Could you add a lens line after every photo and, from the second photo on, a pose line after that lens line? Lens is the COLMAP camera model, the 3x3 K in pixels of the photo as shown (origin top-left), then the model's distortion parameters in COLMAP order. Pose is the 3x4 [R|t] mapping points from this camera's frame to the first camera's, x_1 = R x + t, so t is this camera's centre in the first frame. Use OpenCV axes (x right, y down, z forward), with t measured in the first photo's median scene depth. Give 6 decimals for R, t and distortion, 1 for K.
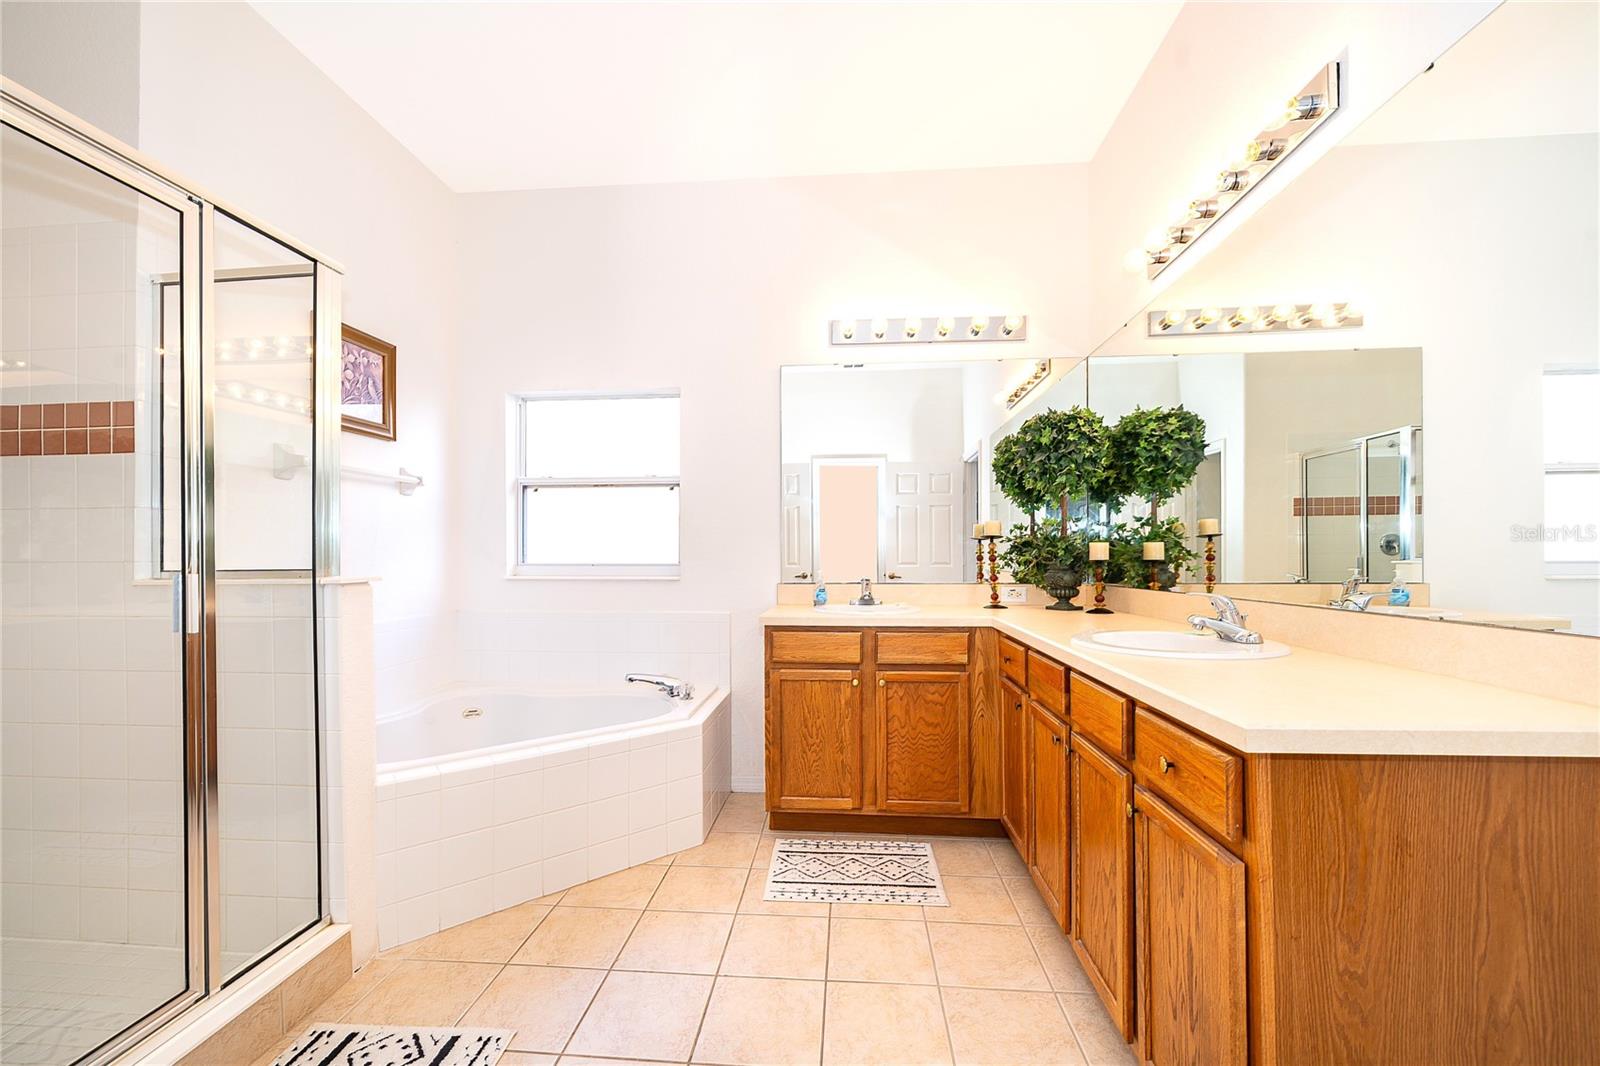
lens RADIAL K [[621.0, 0, 799.0], [0, 621.0, 559.3], [0, 0, 1]] dist [-0.000023, -0.000591]
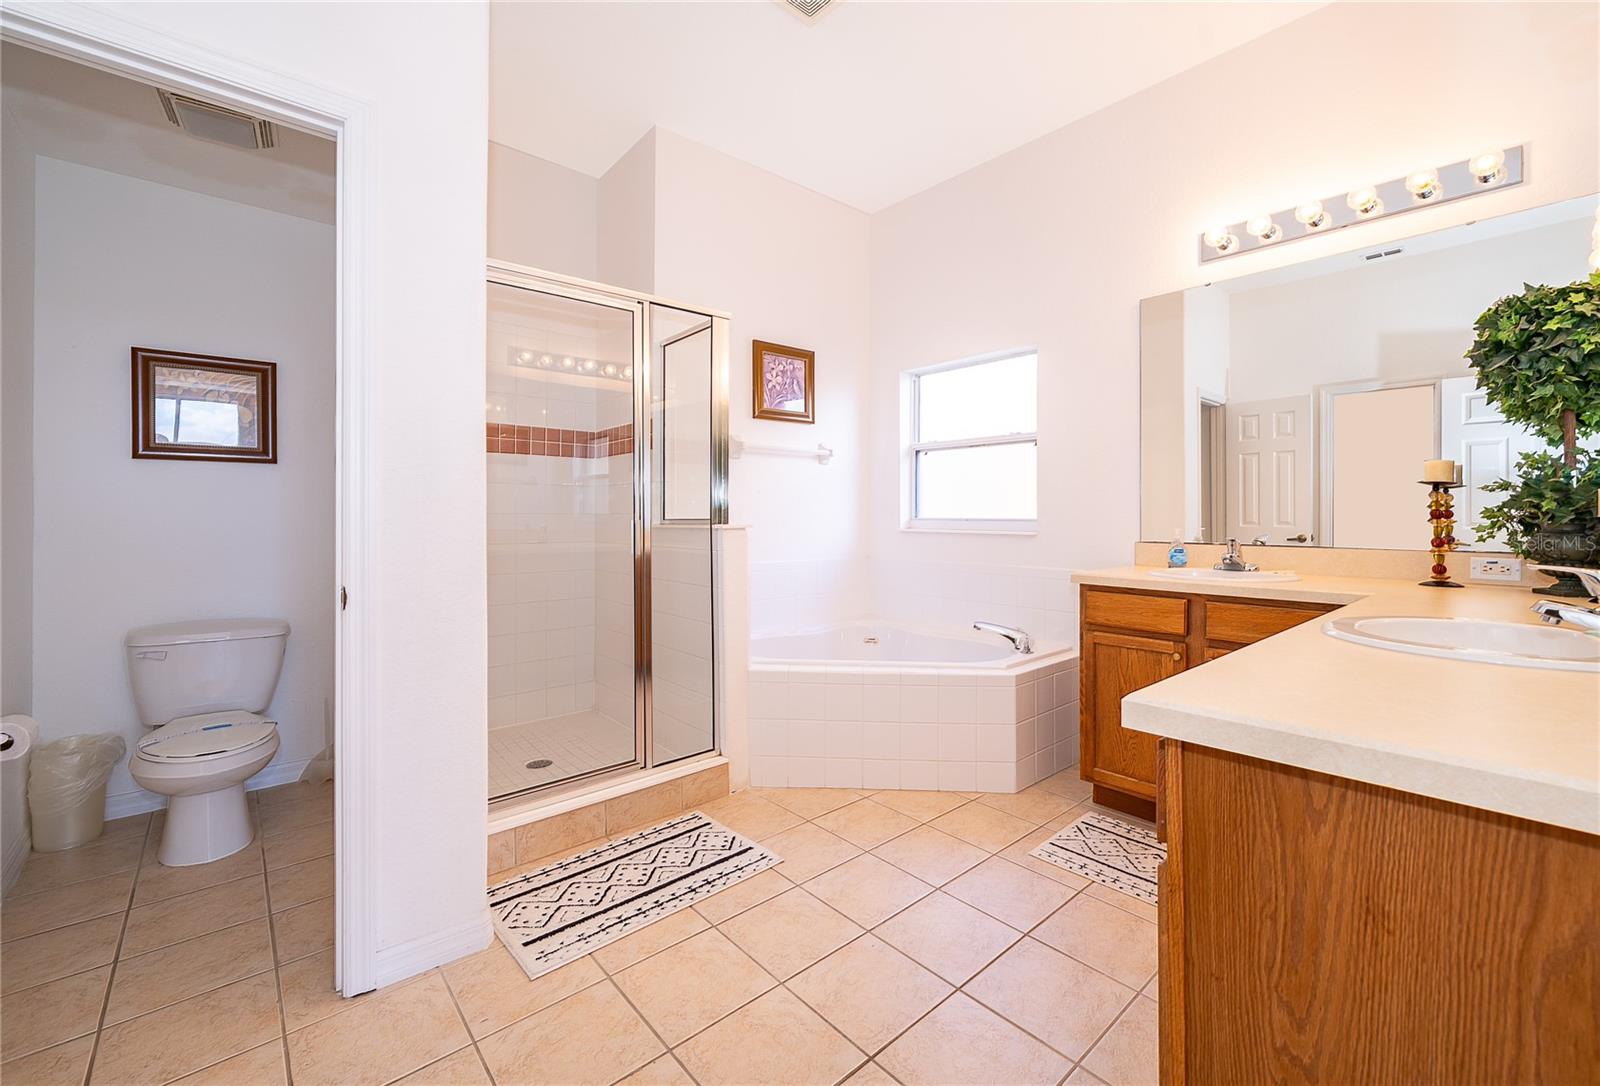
lens RADIAL K [[658.1, 0, 857.2], [0, 658.1, 518.4], [0, 0, 1]] dist [0.000170, 0.000131]
pose [[0.748614, 0.006484, -0.662974, 0.366044], [-0.005840, 0.999978, 0.003186, 0.005090], [0.662980, 0.001486, 0.748635, 0.017873]]
